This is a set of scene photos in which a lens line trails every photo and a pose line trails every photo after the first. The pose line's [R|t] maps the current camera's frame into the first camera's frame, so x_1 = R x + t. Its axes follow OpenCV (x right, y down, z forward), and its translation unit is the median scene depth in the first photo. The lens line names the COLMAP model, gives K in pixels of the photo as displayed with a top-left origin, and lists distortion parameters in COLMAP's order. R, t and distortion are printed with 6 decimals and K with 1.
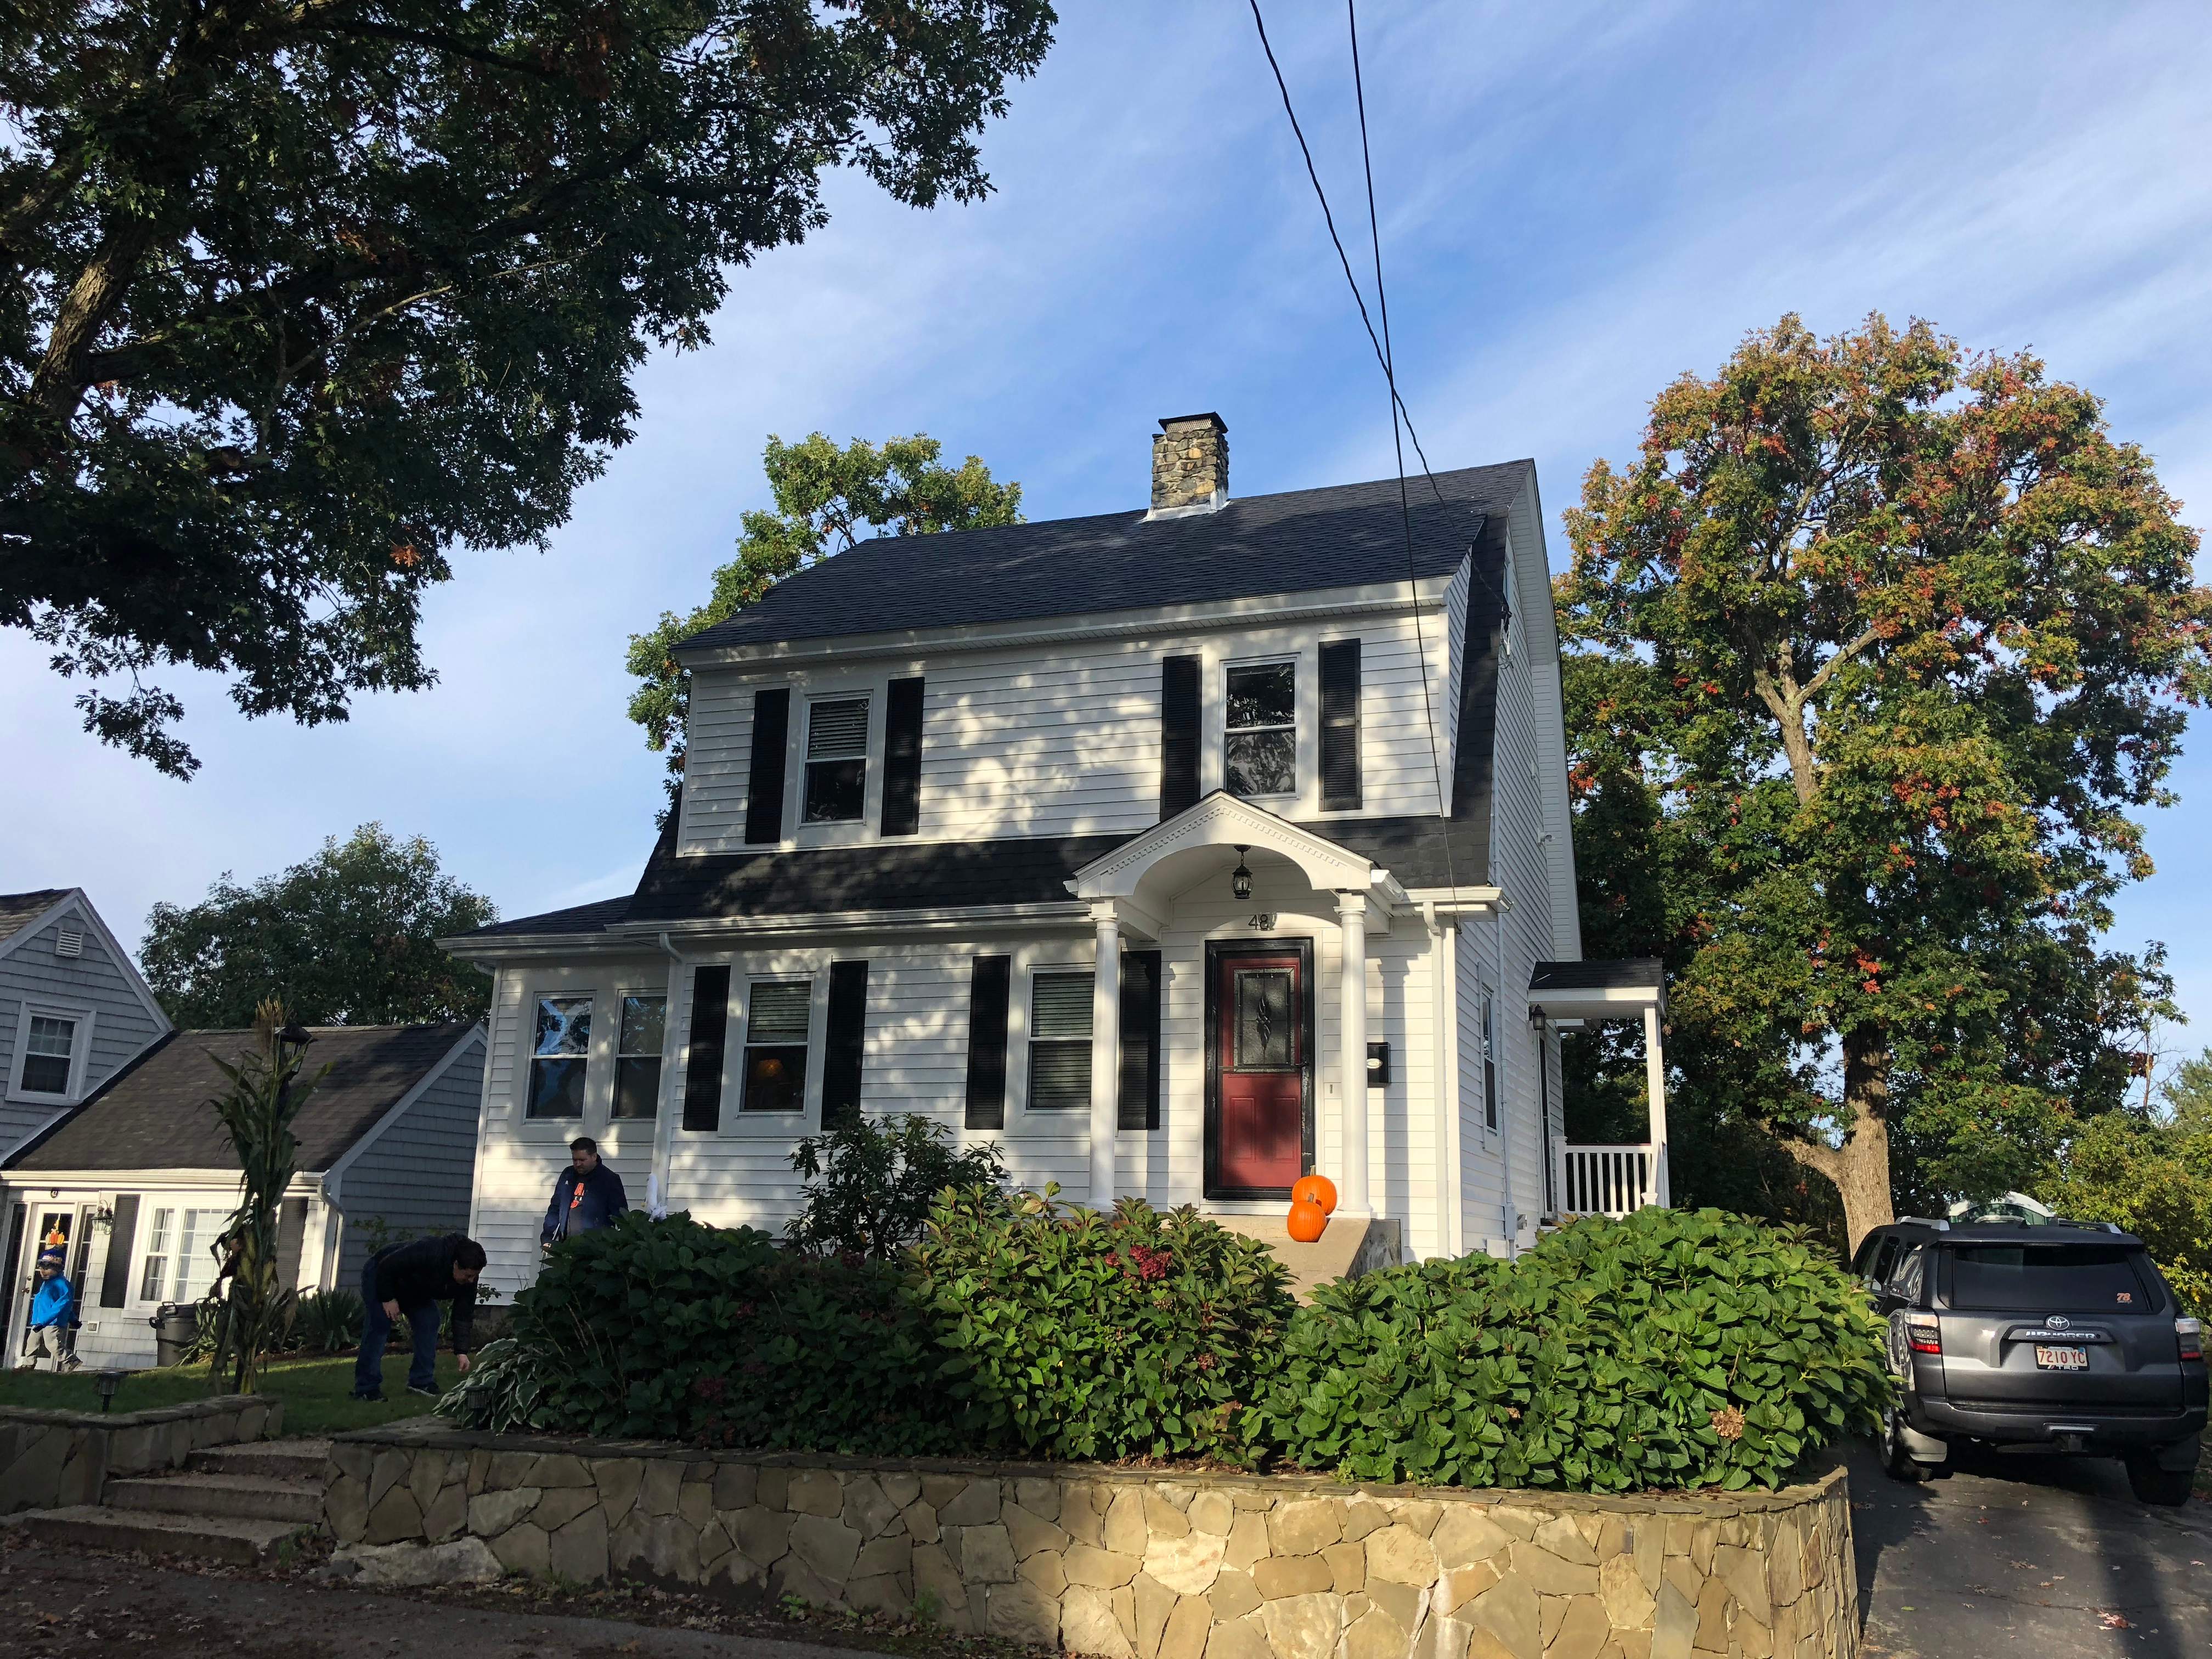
lens RADIAL K [[1742.8, 0, 1102.9], [0, 1742.8, 839.0], [0, 0, 1]] dist [0.195526, -0.384409]
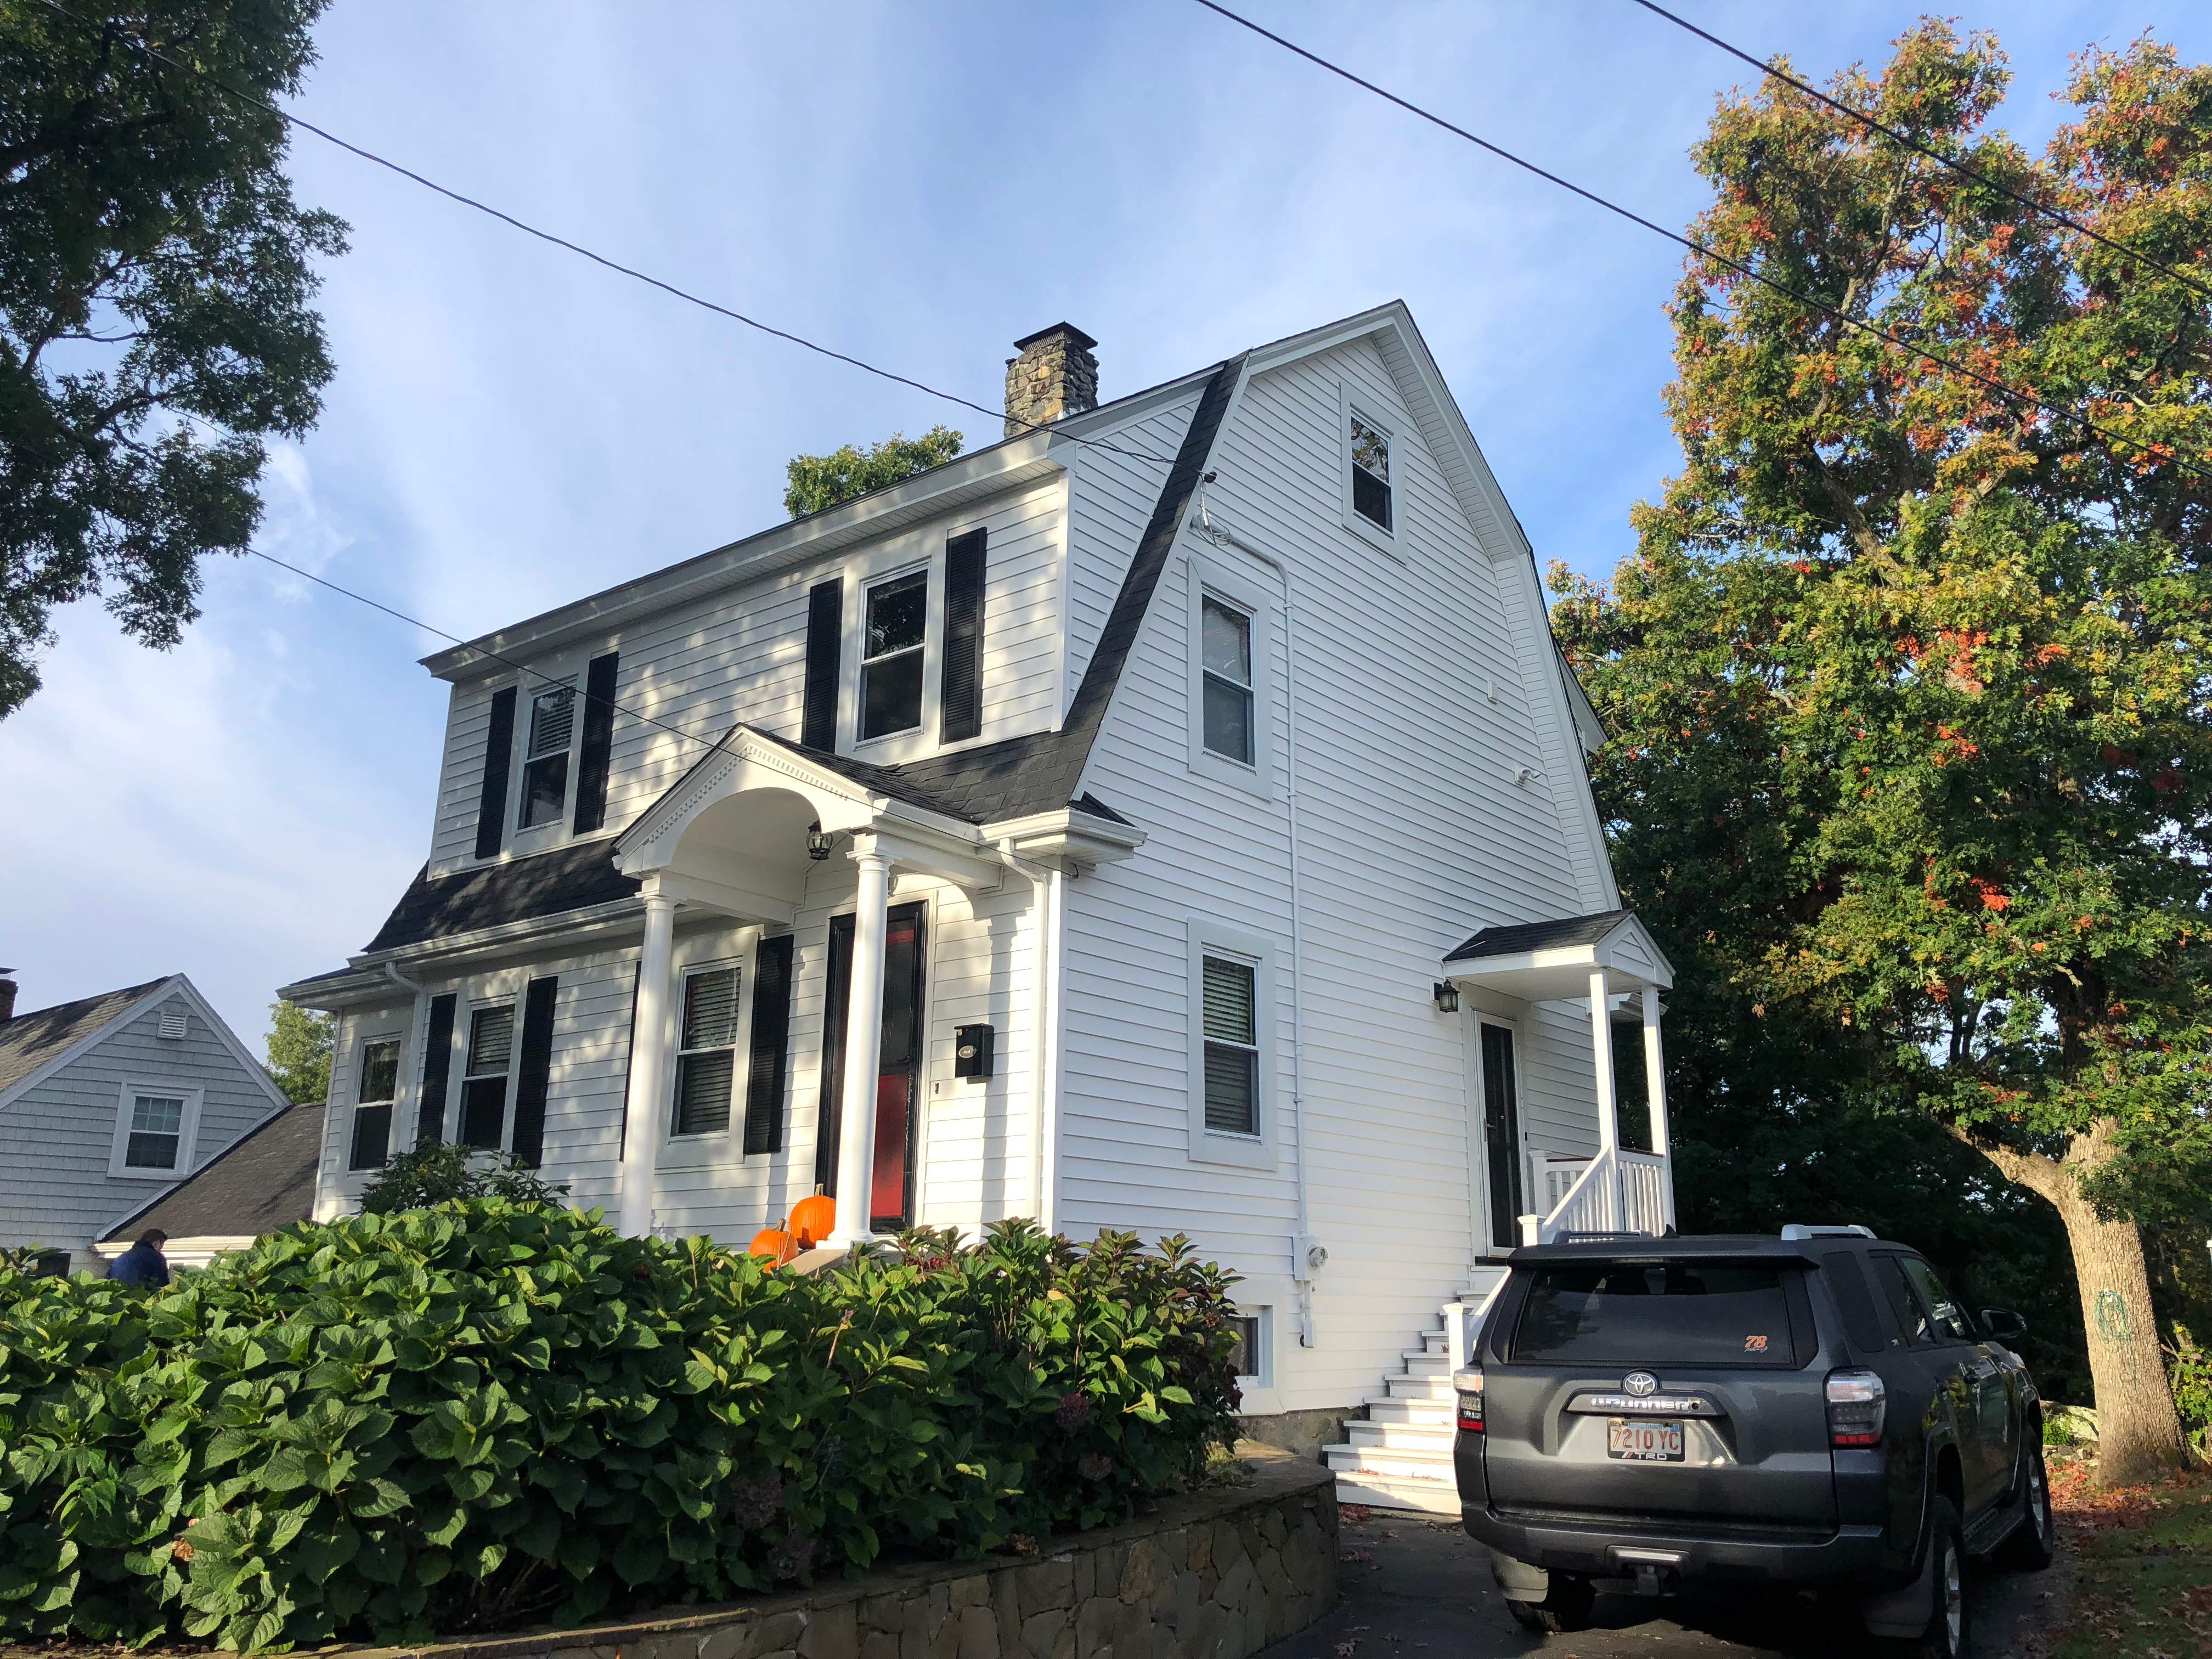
lens RADIAL K [[1766.1, 0, 1111.2], [0, 1766.1, 819.7], [0, 0, 1]] dist [0.118314, -0.269483]
pose [[0.942210, -0.098337, -0.320266, 0.422134], [0.081597, 0.994523, -0.065310, 0.072387], [0.324934, 0.035403, 0.945074, 0.240855]]
